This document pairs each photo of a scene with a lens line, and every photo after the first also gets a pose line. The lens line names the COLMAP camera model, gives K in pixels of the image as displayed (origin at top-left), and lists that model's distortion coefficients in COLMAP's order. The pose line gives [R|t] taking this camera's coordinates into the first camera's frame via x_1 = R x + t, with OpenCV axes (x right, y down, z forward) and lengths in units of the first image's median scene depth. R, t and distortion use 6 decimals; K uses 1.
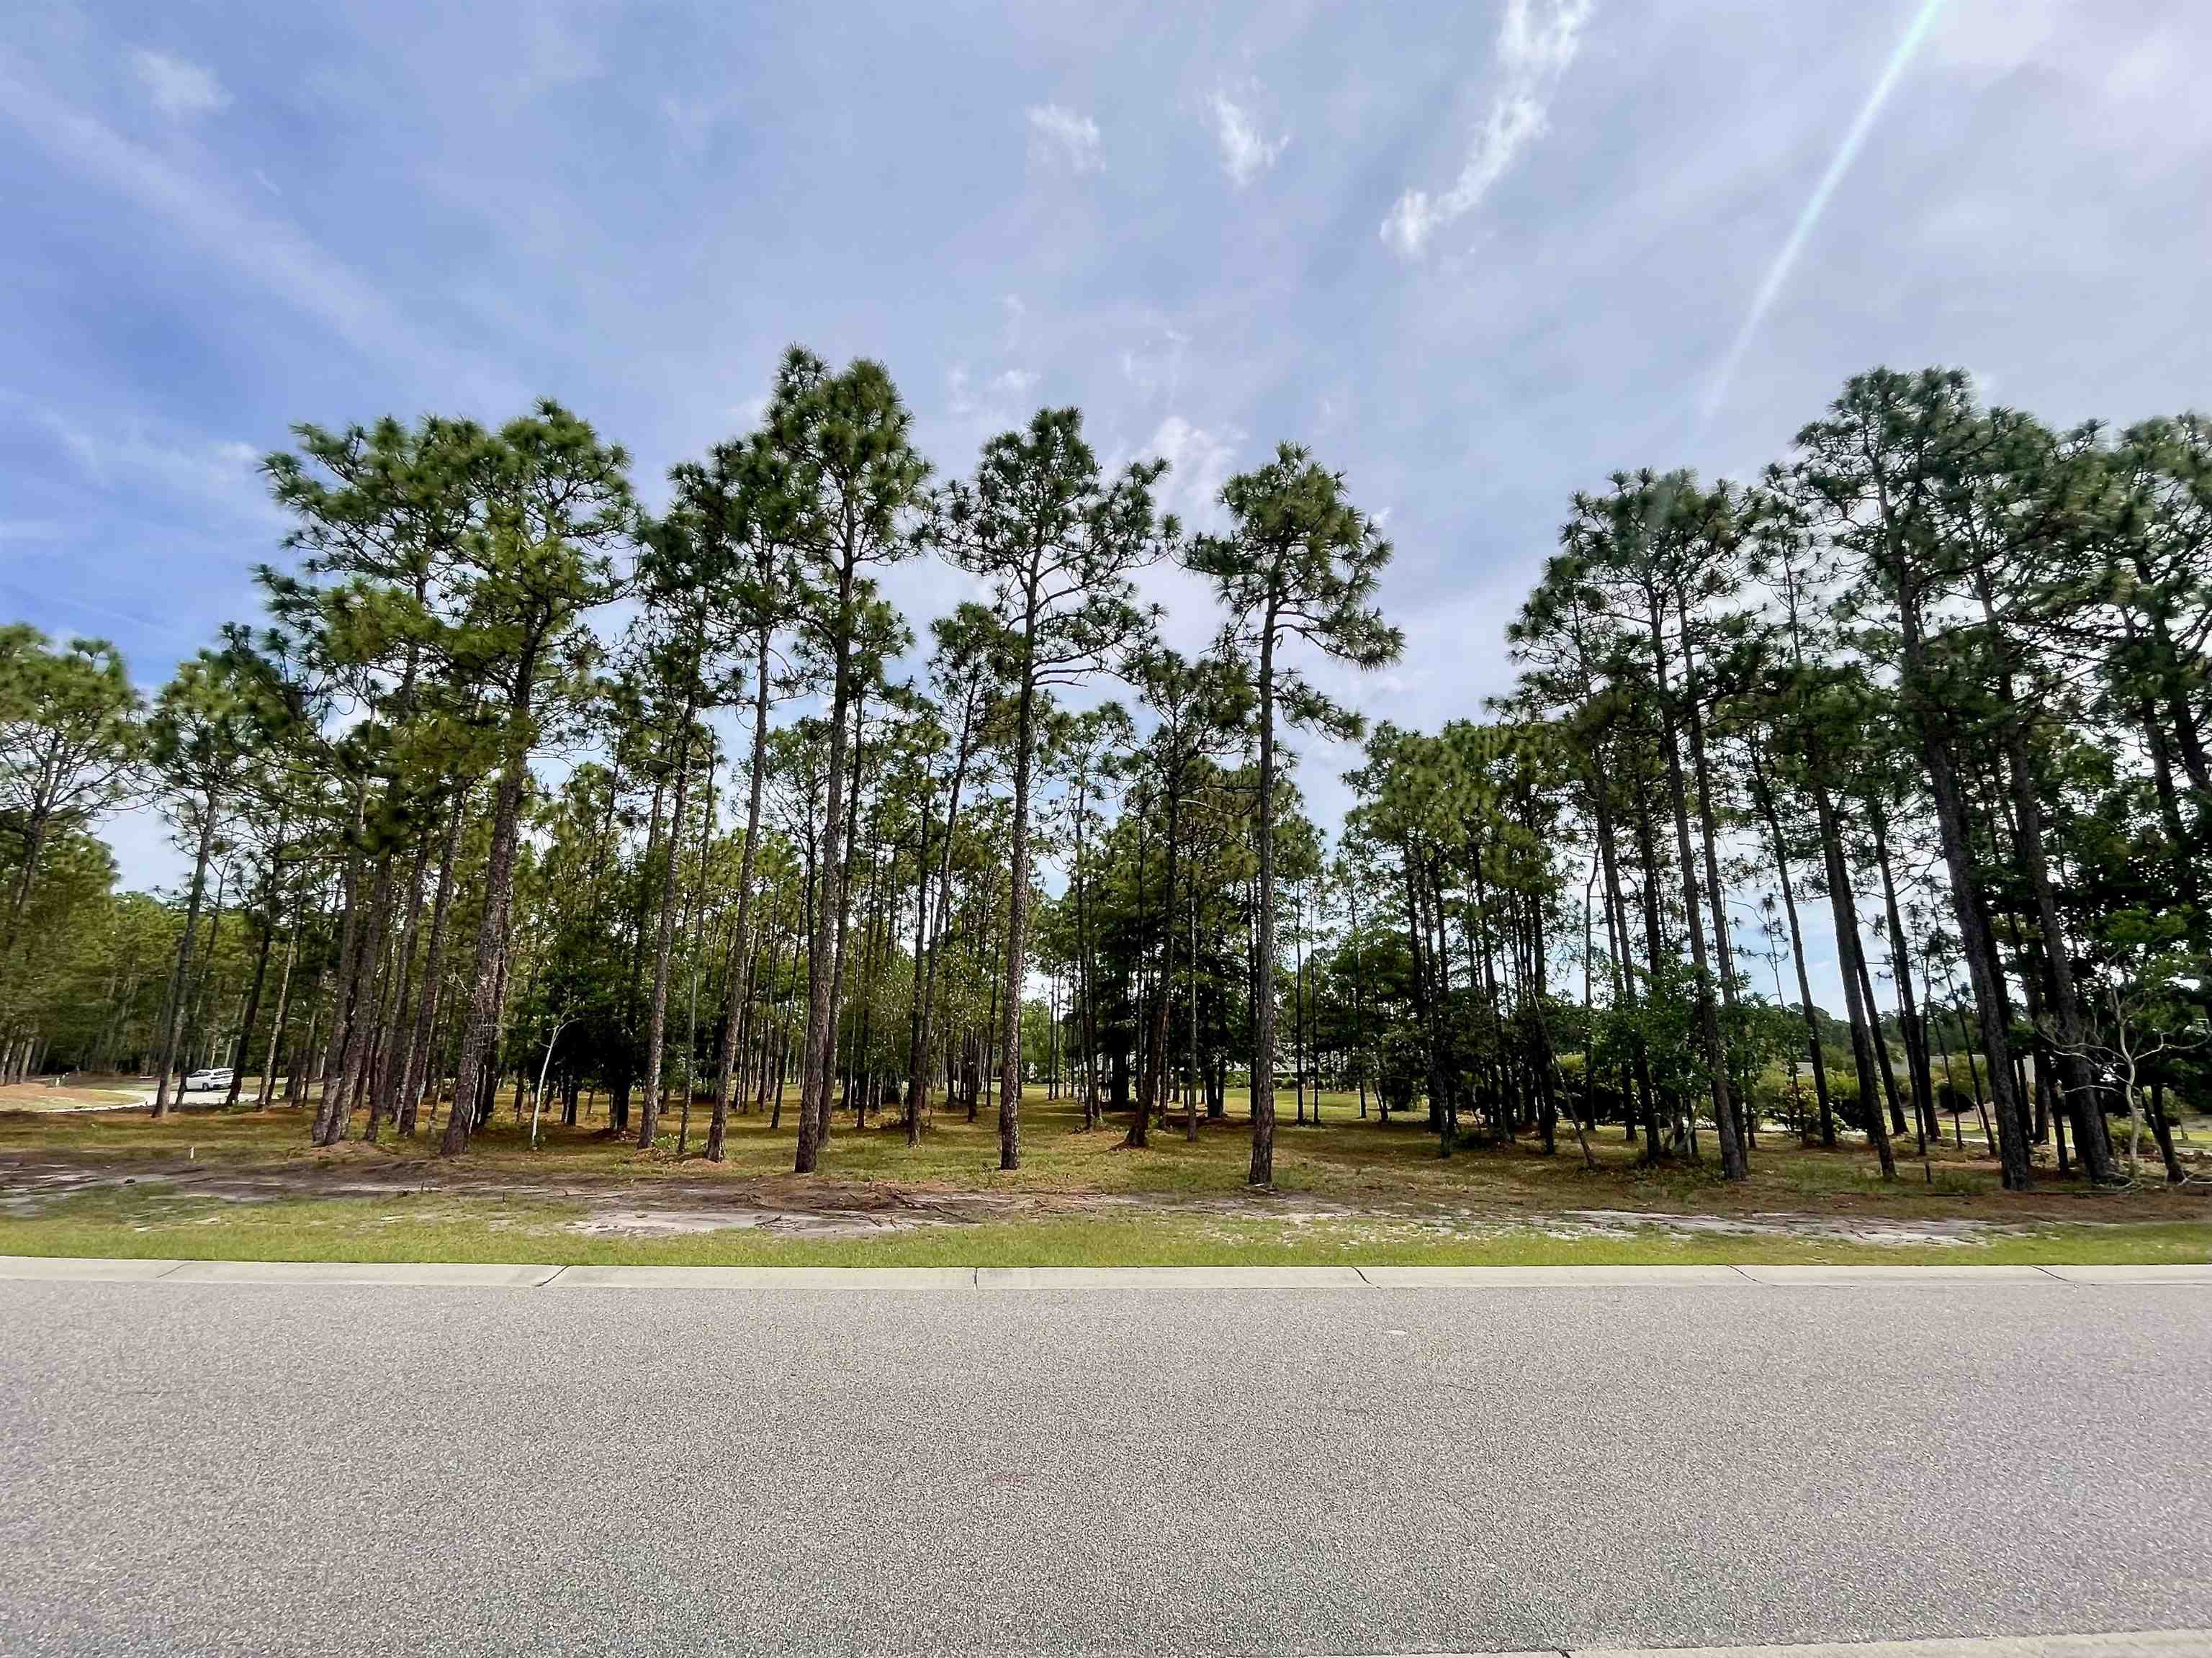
lens RADIAL K [[939.7, 0, 1087.2], [0, 939.7, 885.4], [0, 0, 1]] dist [-0.001683, 0.000657]
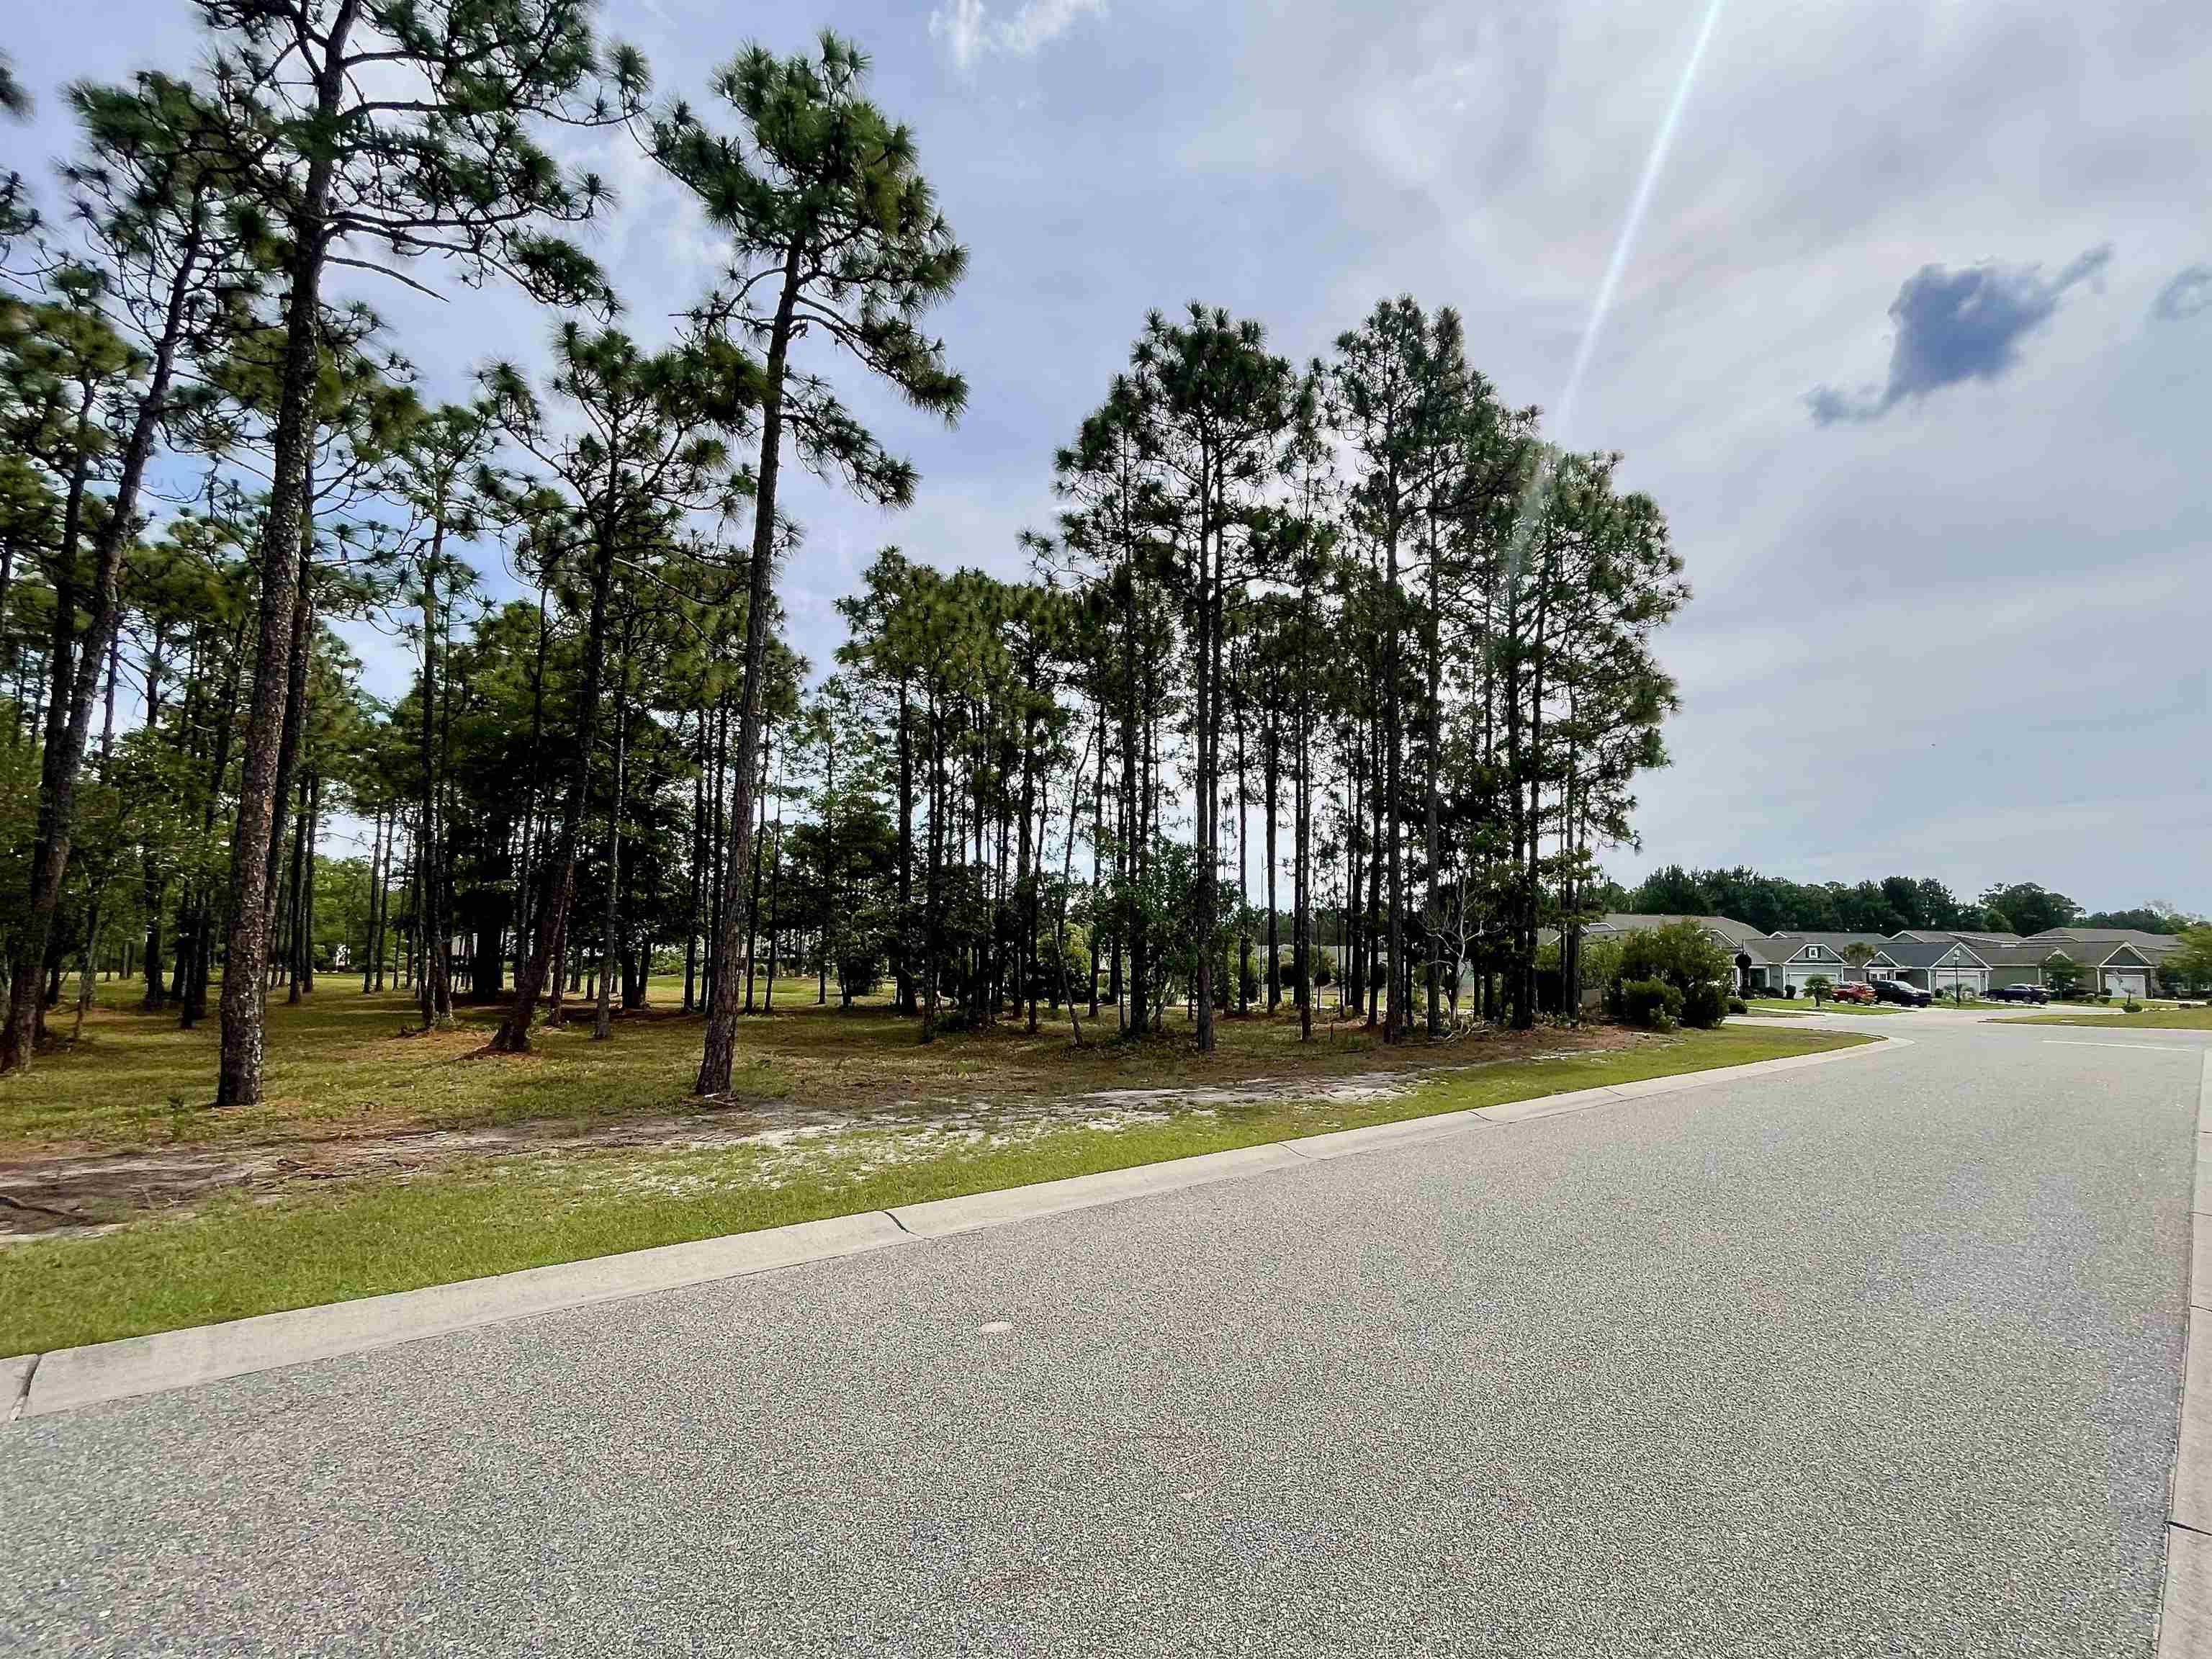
lens RADIAL K [[978.1, 0, 1207.2], [0, 978.1, 898.5], [0, 0, 1]] dist [-0.005885, 0.003119]
pose [[0.785468, 0.037967, 0.617736, 0.008671], [-0.120998, 0.988276, 0.093111, 0.039002], [-0.606959, -0.147880, 0.780854, 0.150782]]
